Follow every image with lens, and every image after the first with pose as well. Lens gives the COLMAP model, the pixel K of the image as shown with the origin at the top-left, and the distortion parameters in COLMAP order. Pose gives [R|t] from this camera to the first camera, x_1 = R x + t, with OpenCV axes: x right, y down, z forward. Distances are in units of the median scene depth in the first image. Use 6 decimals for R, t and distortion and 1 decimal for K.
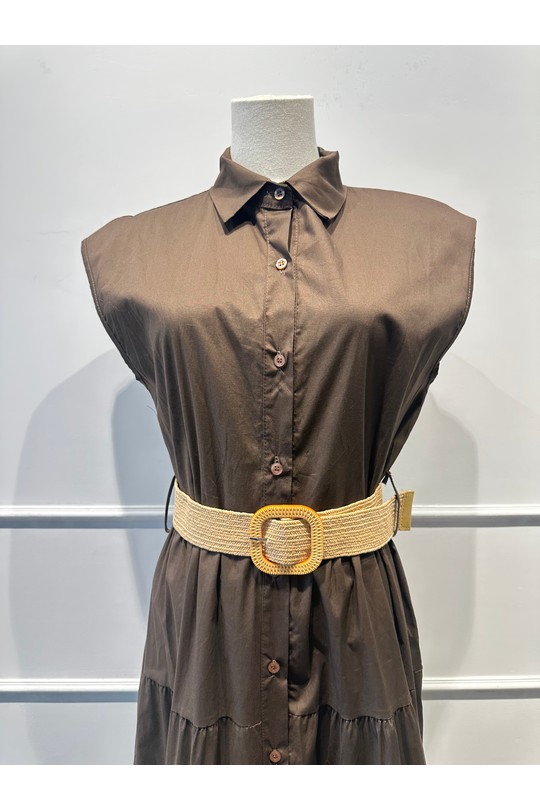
lens RADIAL K [[529.0, 0, 270.0], [0, 529.0, 405.0], [0, 0, 1]] dist [0.052688, -0.000513]
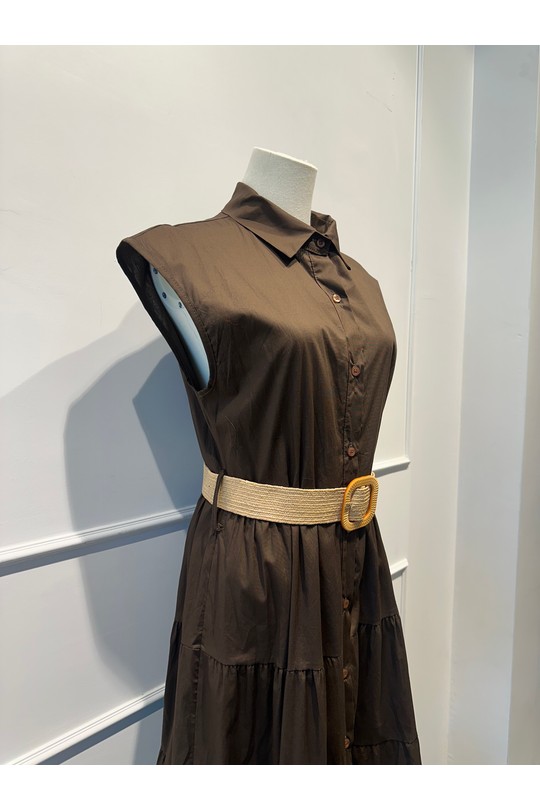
lens RADIAL K [[521.0, 0, 271.4], [0, 521.0, 409.5], [0, 0, 1]] dist [0.098123, -0.000305]
pose [[0.685063, -0.046819, 0.726978, -1.050016], [0.052992, 0.998492, 0.014368, -0.015306], [-0.726554, 0.028681, 0.686510, 0.223773]]
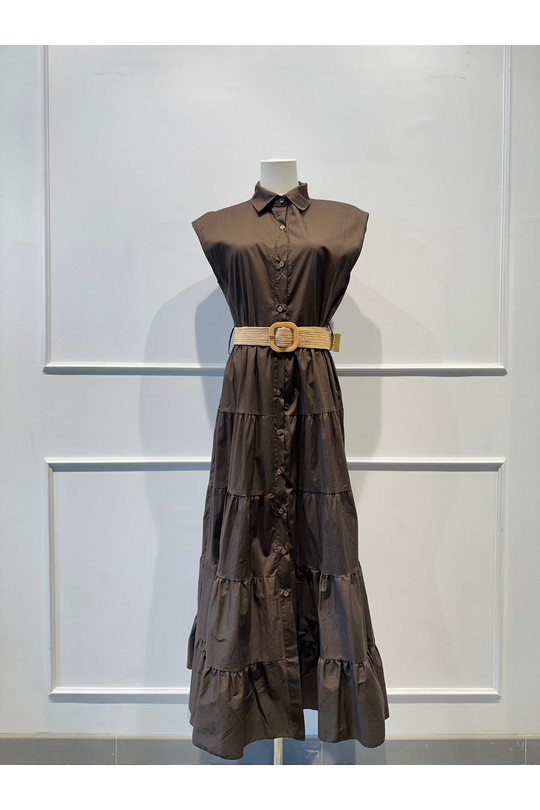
lens RADIAL K [[521.0, 0, 271.4], [0, 521.0, 409.5], [0, 0, 1]] dist [0.098123, -0.000305]
pose [[0.999961, 0.005750, 0.006723, -0.040614], [-0.005374, 0.998491, -0.054649, 0.699578], [-0.007027, 0.054611, 0.998483, -1.371106]]
